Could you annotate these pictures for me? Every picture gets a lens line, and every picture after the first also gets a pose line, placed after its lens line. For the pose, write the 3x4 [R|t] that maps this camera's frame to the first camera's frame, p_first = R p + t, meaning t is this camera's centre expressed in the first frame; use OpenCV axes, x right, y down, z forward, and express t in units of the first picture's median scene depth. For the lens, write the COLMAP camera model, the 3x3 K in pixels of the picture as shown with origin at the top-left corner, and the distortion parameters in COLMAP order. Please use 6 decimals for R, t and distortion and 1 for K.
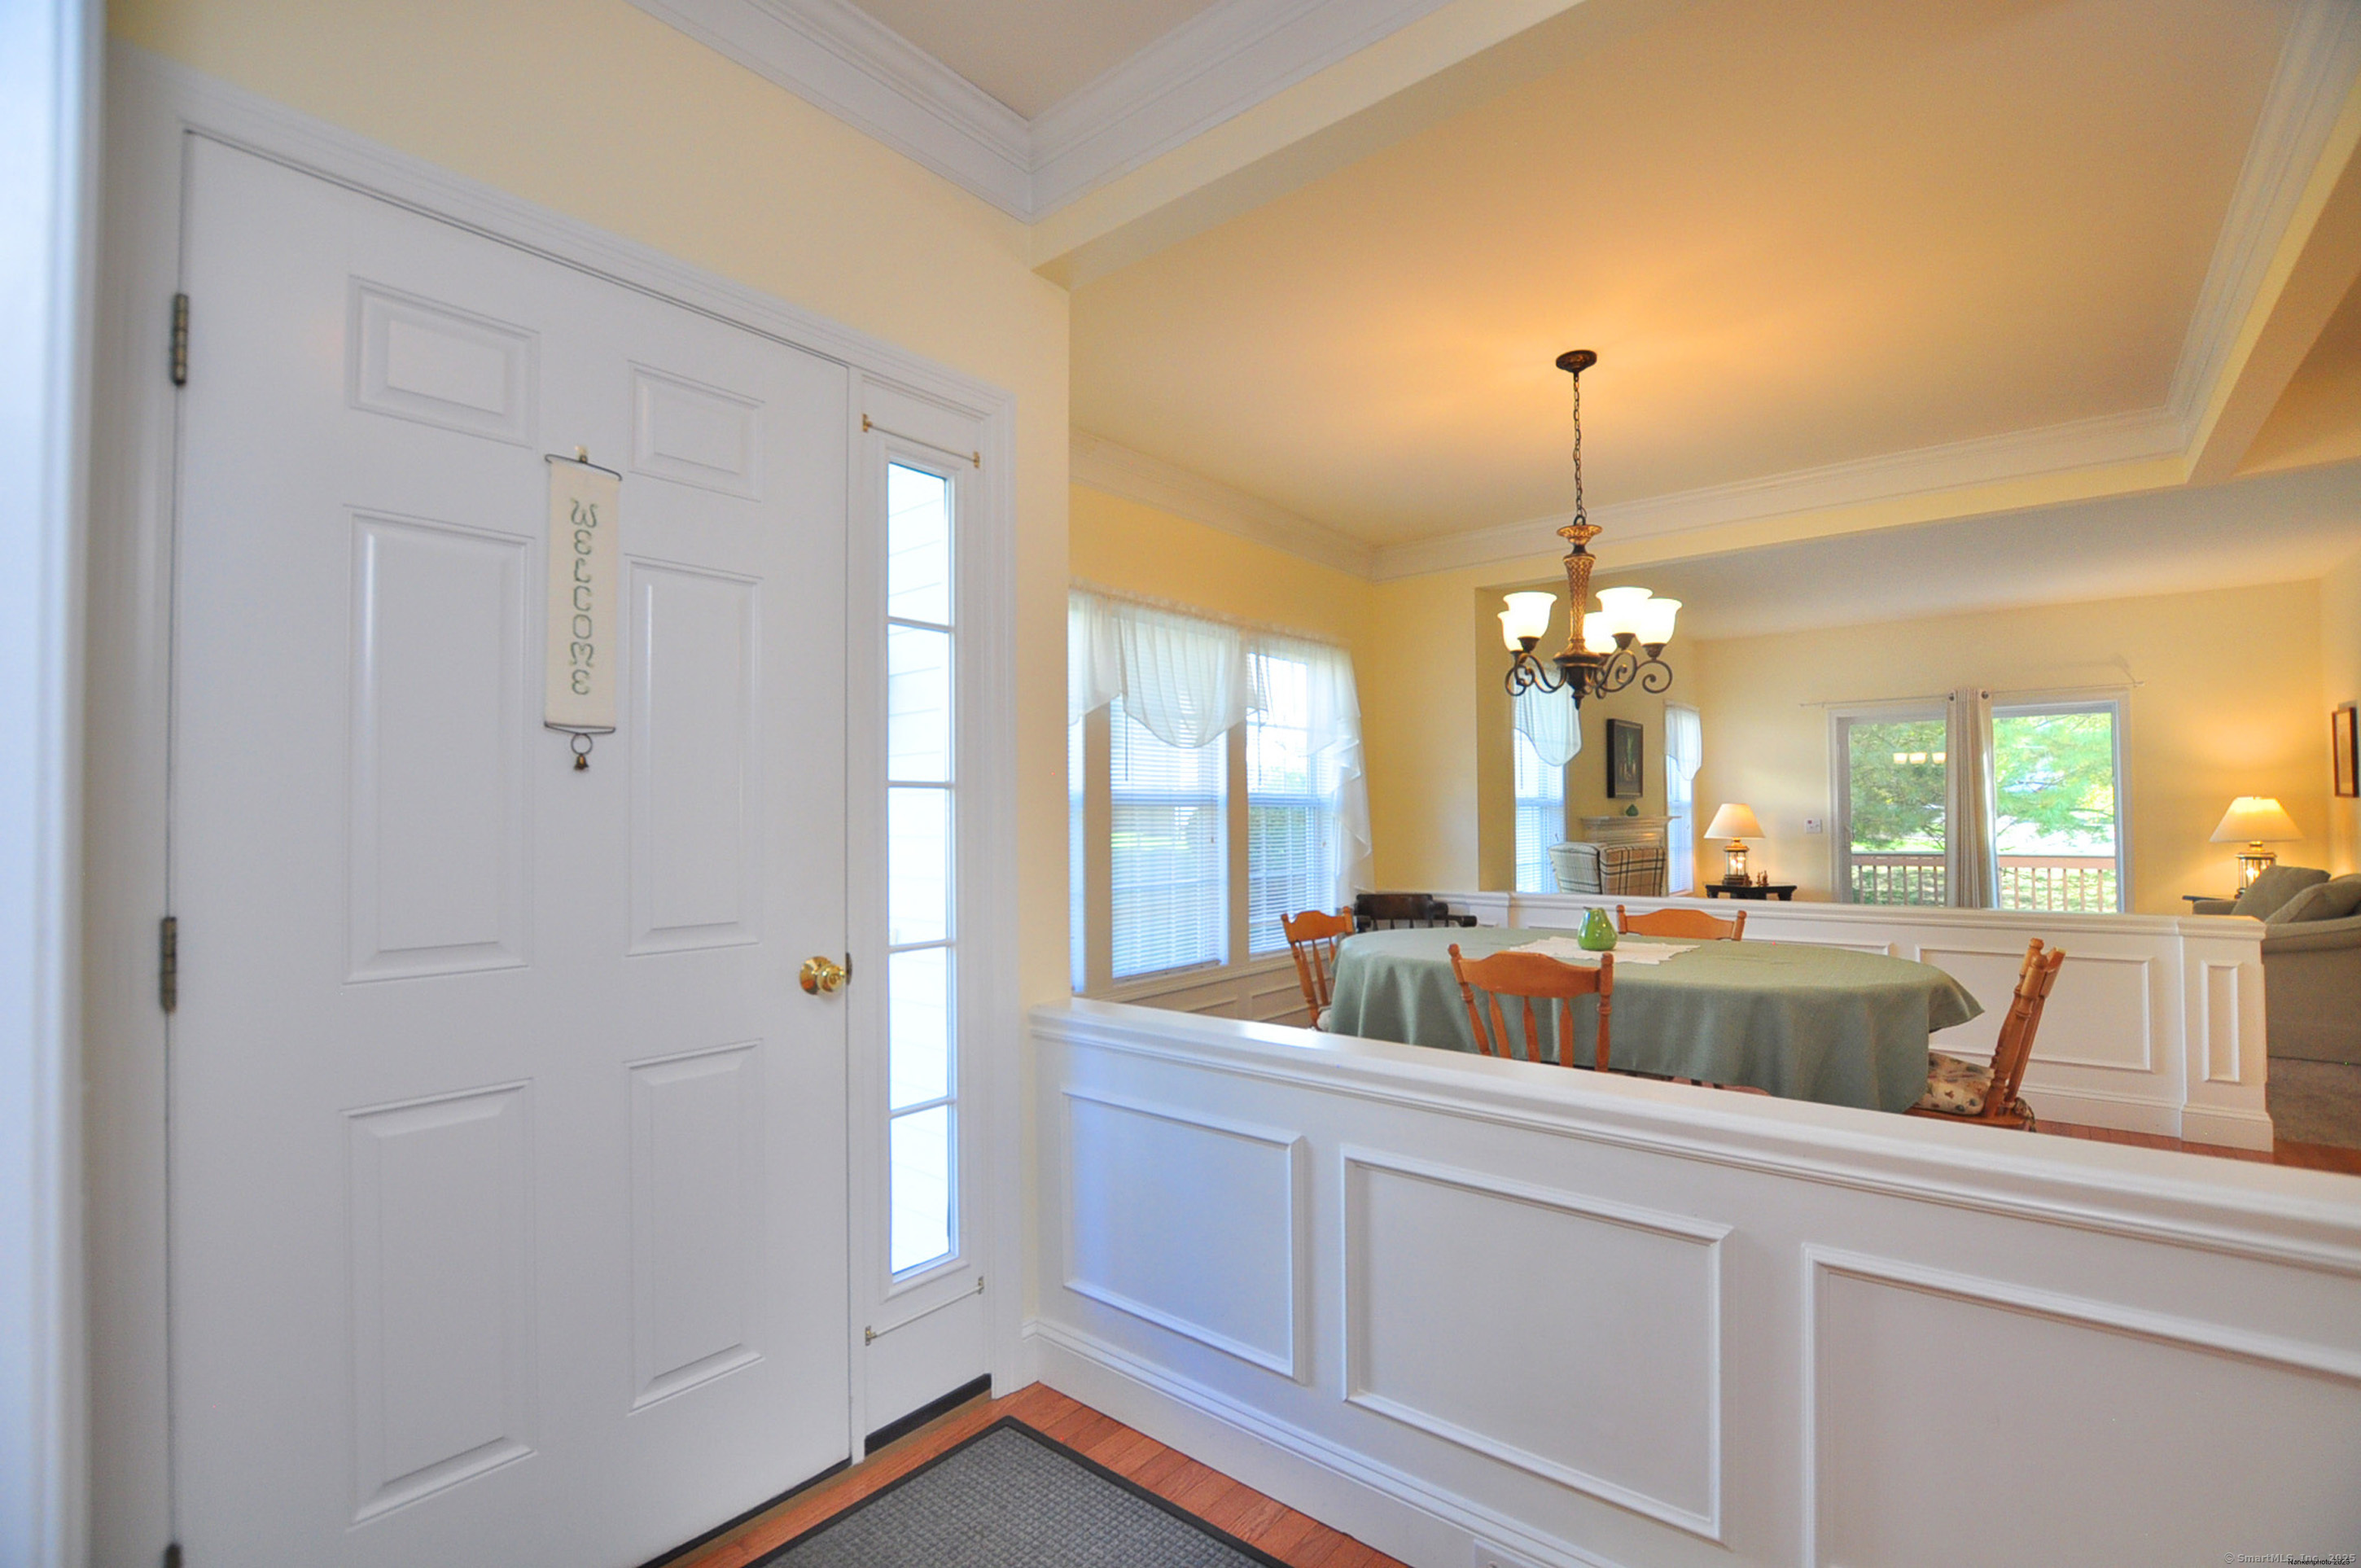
lens RADIAL K [[1038.9, 0, 1192.1], [0, 1038.9, 798.3], [0, 0, 1]] dist [-0.035116, 0.006080]
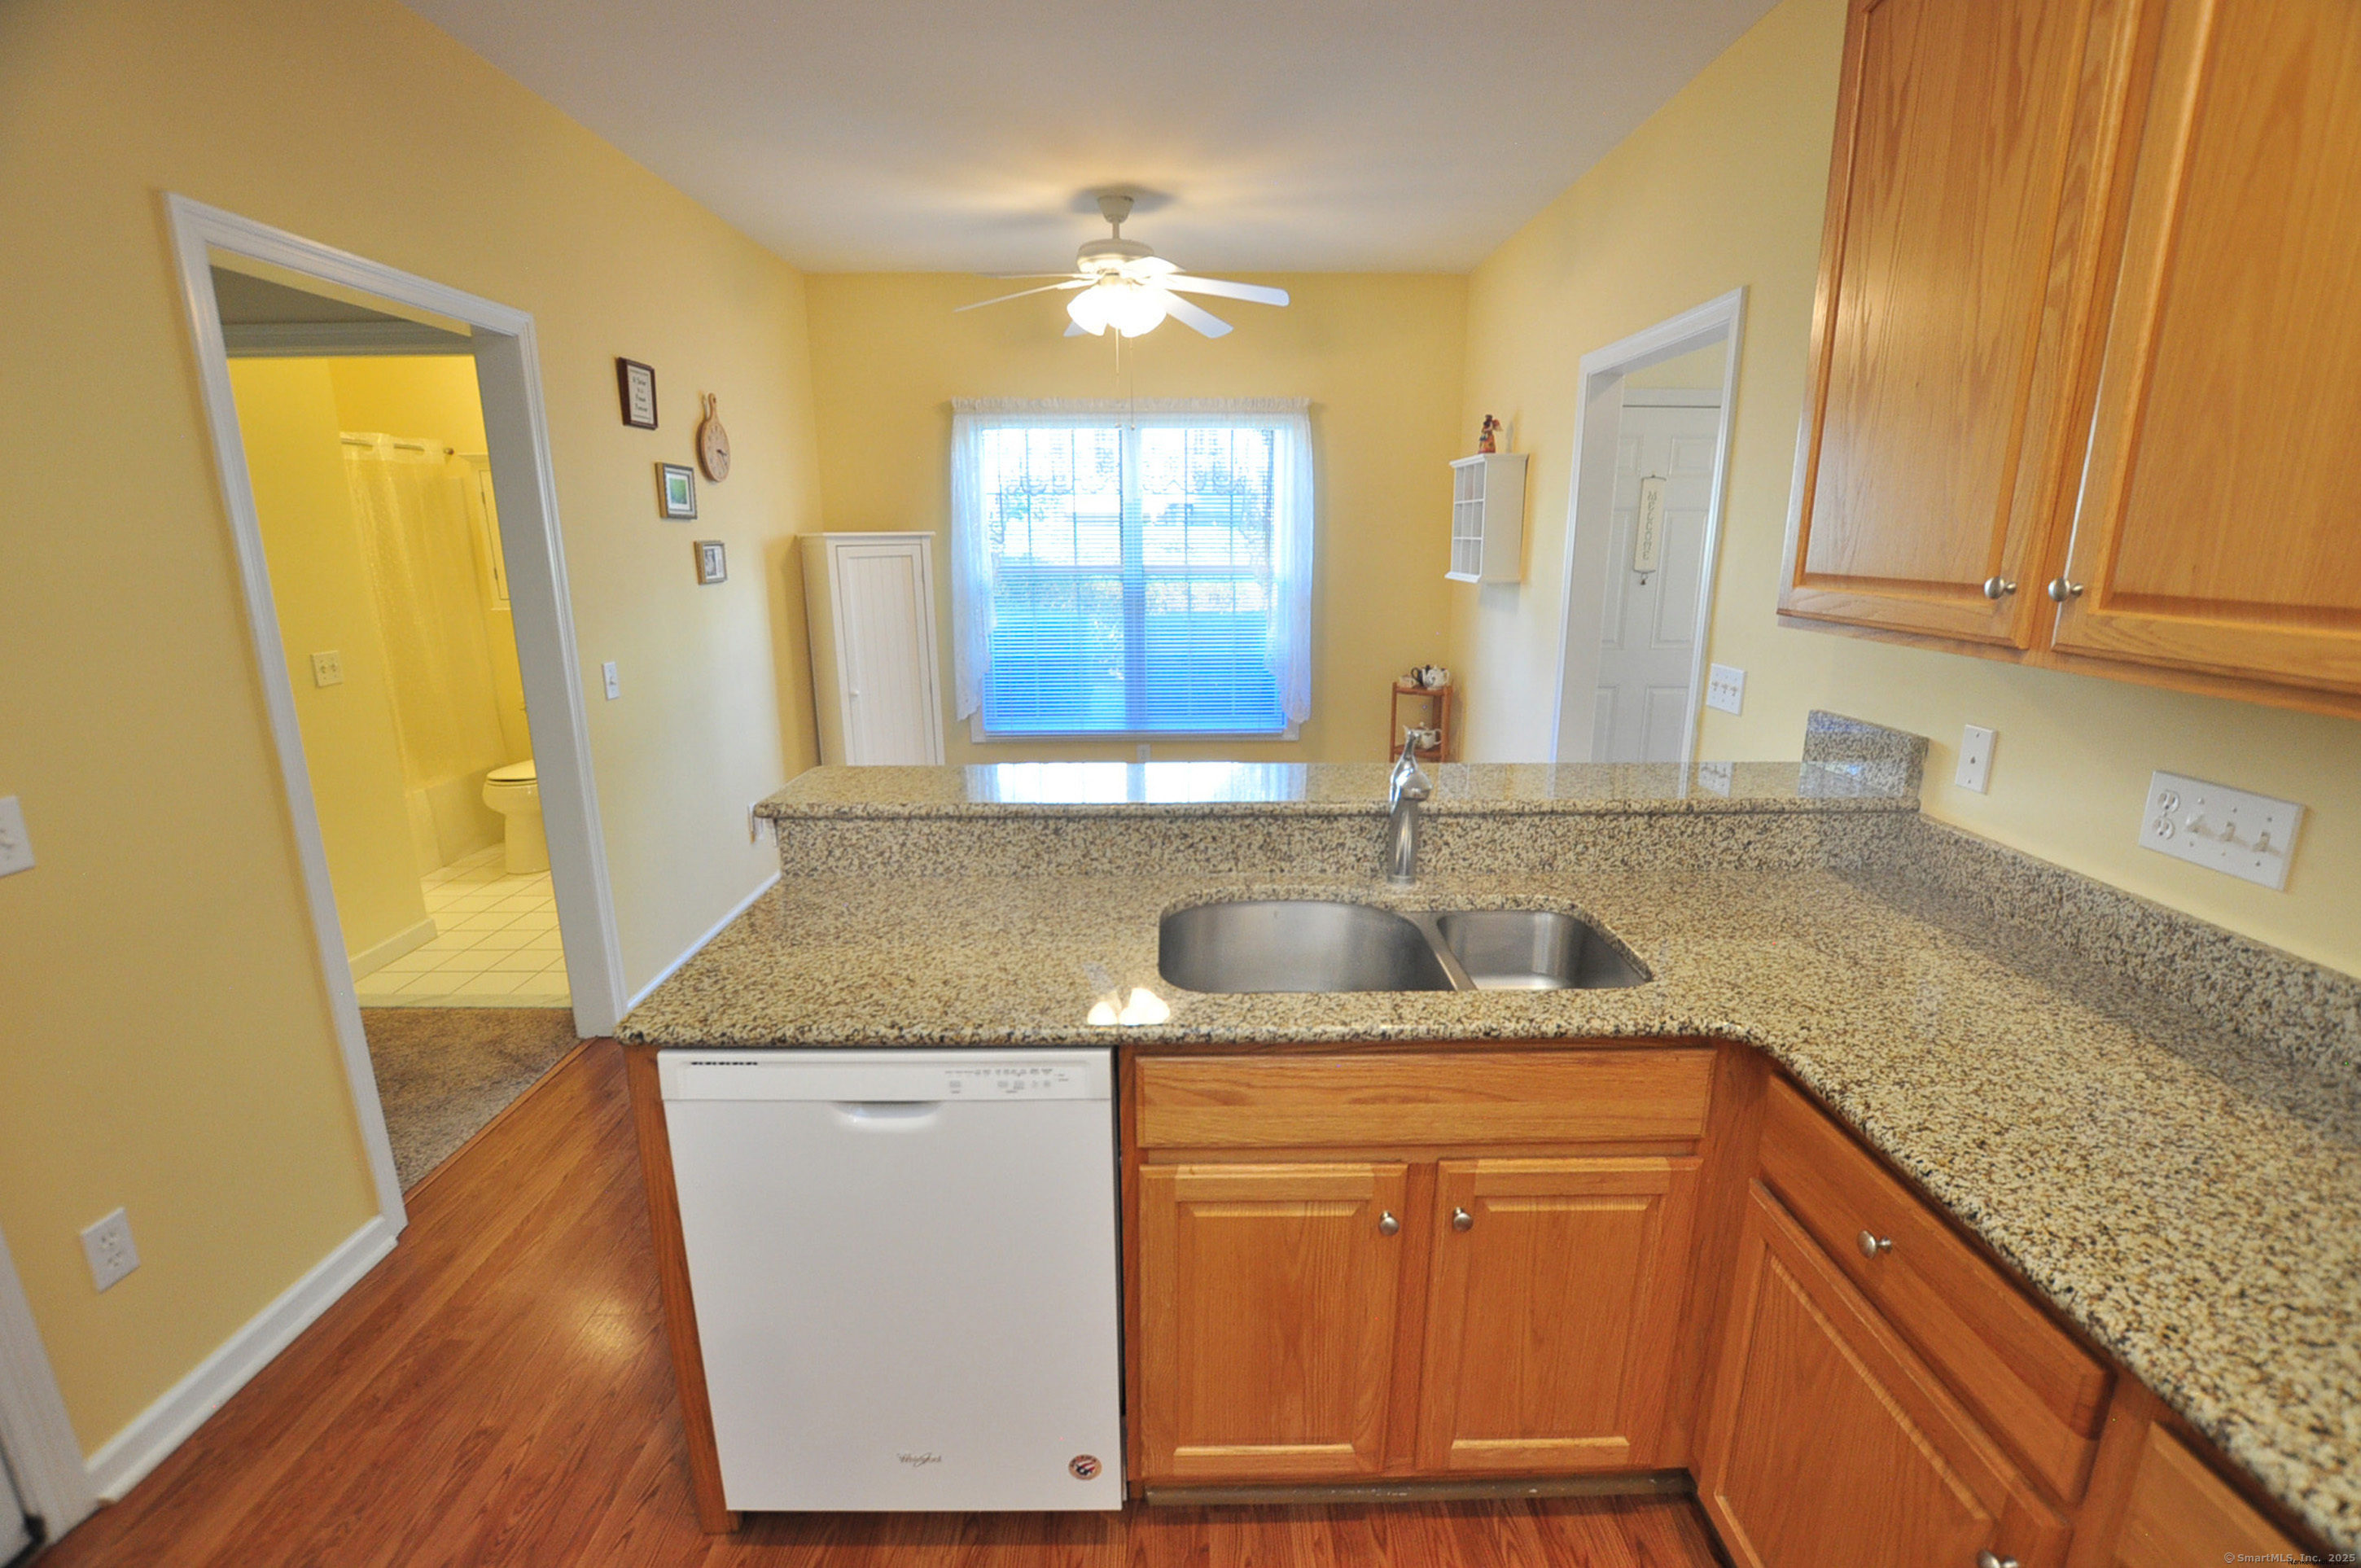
lens RADIAL K [[1038.9, 0, 1192.1], [0, 1038.9, 798.3], [0, 0, 1]] dist [-0.035116, 0.006080]
pose [[0.646758, 0.196435, -0.736965, 0.338493], [0.009024, 0.964226, 0.264929, -0.090106], [0.762642, -0.177996, 0.621848, -0.753889]]
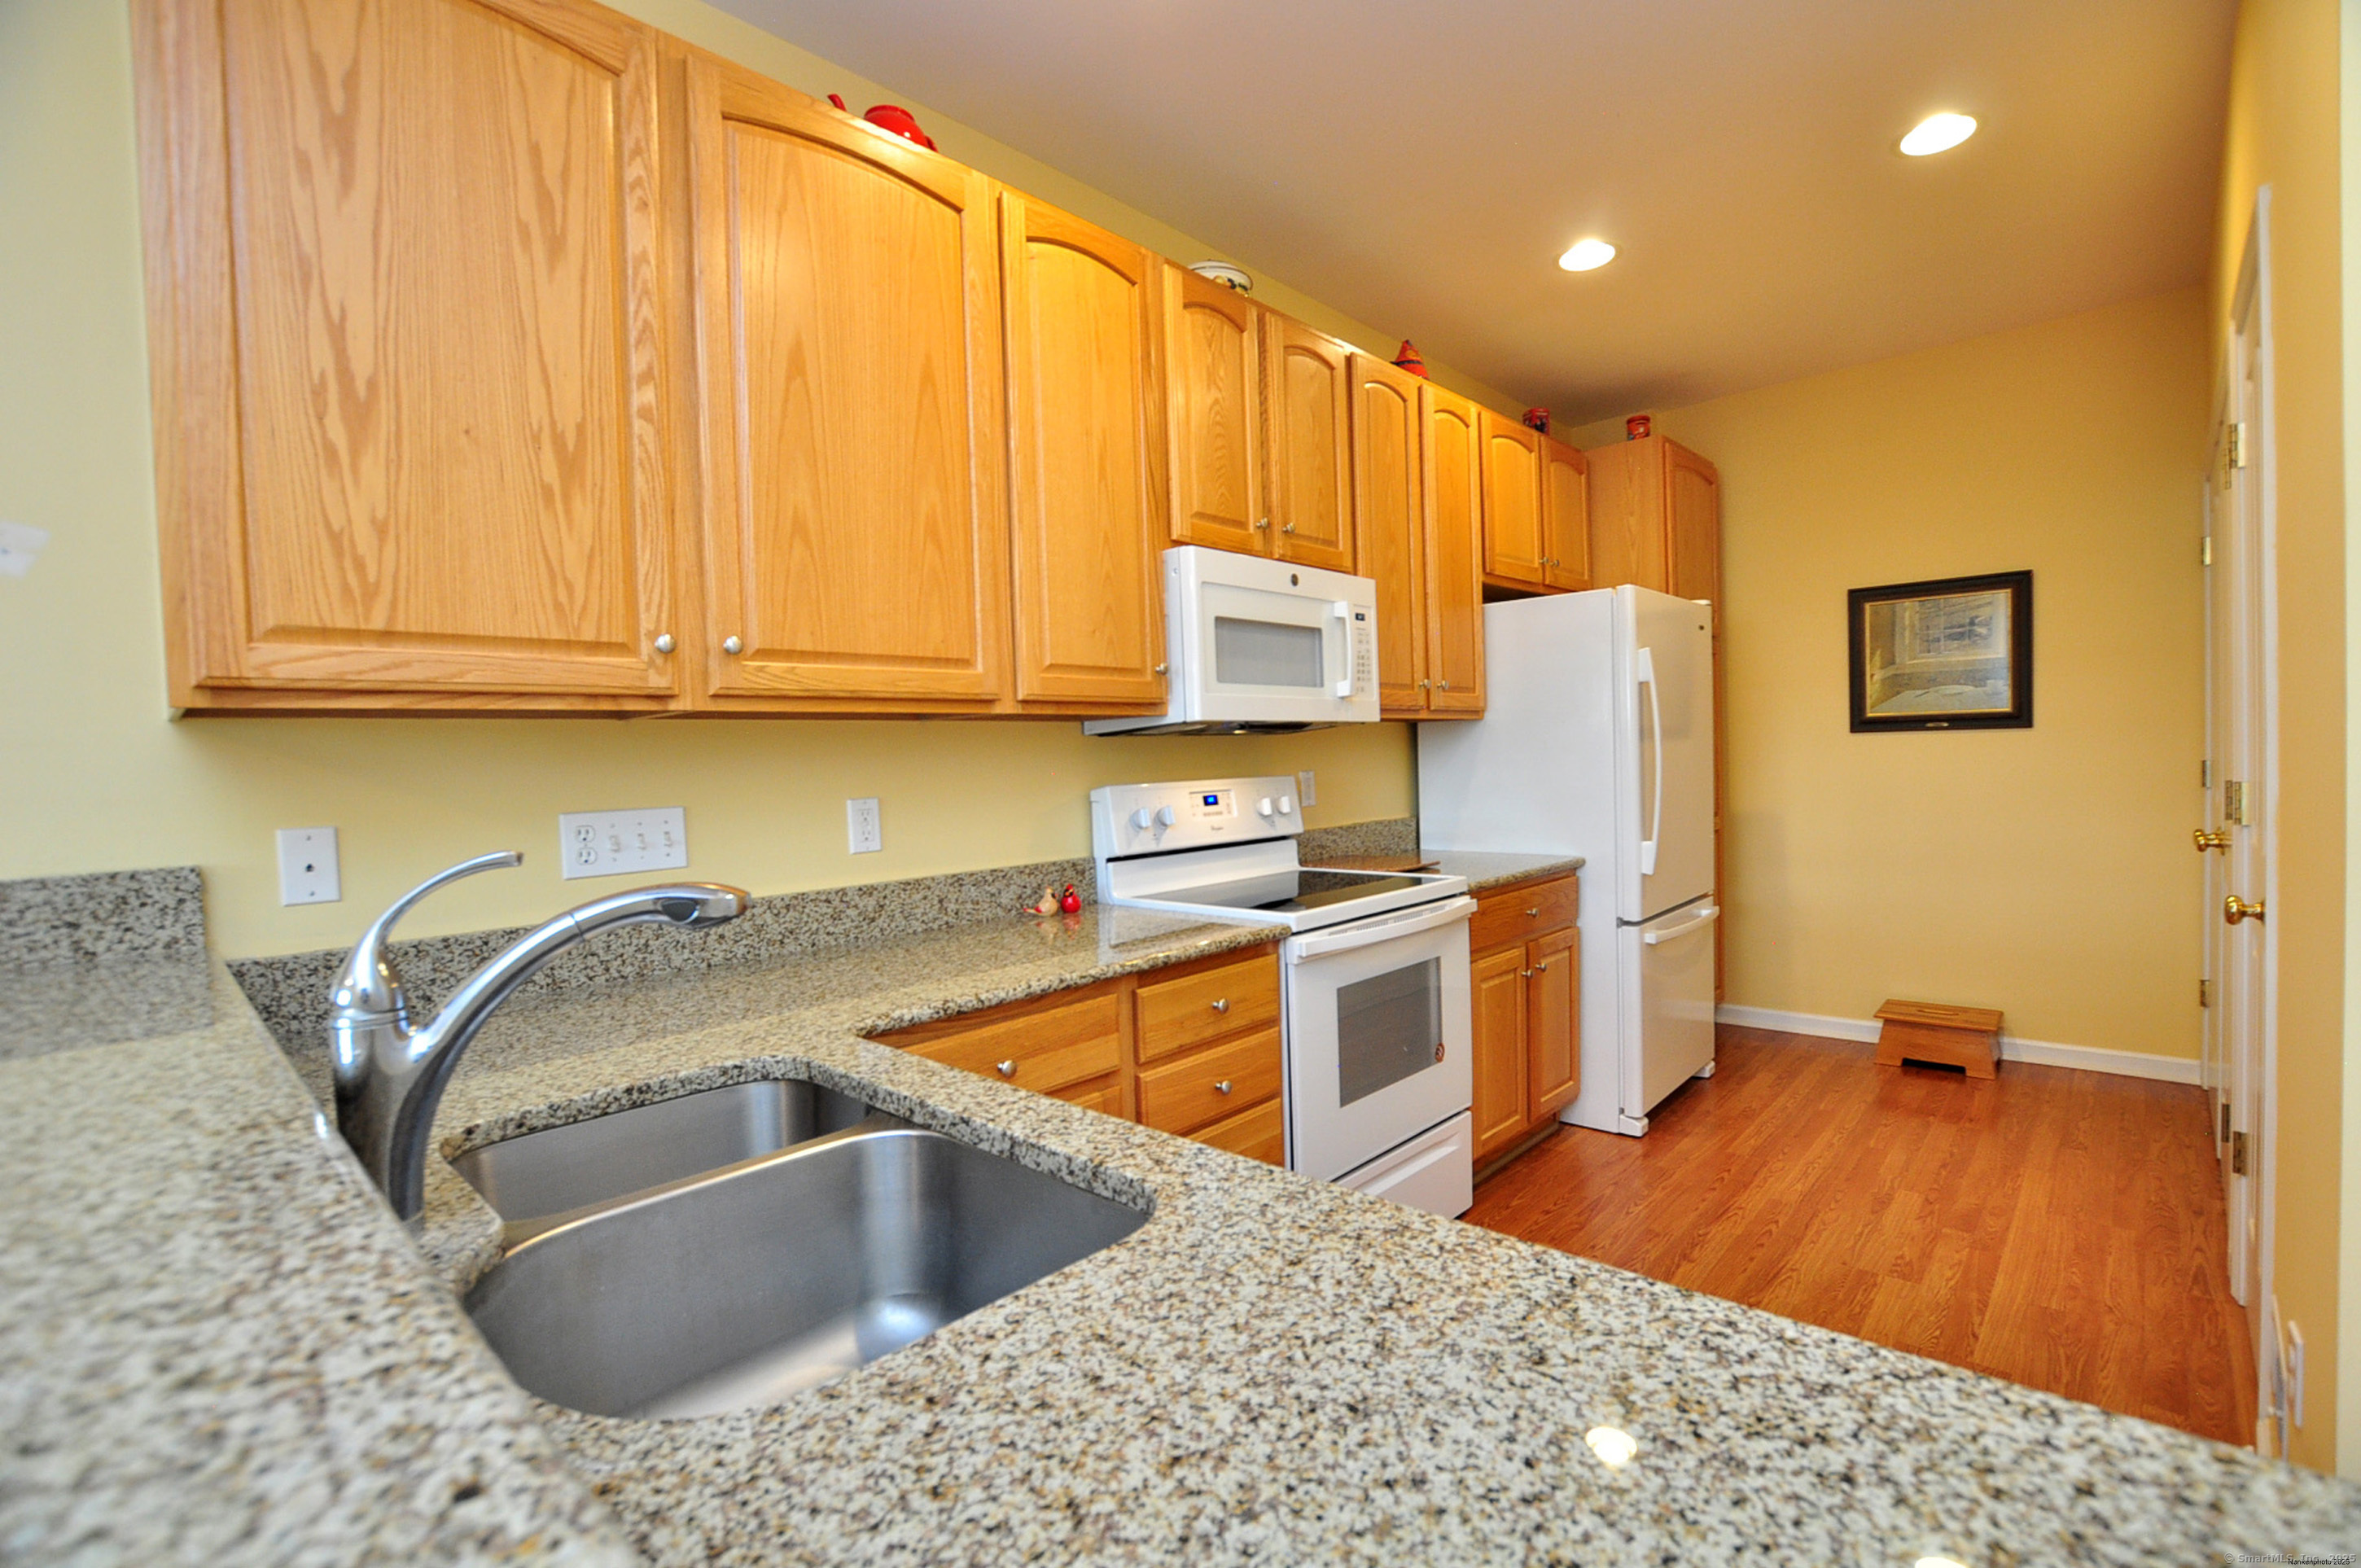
lens RADIAL K [[1038.9, 0, 1192.1], [0, 1038.9, 798.3], [0, 0, 1]] dist [-0.035116, 0.006080]
pose [[0.068050, -0.028518, 0.997274, -0.118167], [0.015115, 0.999506, 0.027551, -0.016882], [-0.997567, 0.013199, 0.068447, -0.567621]]
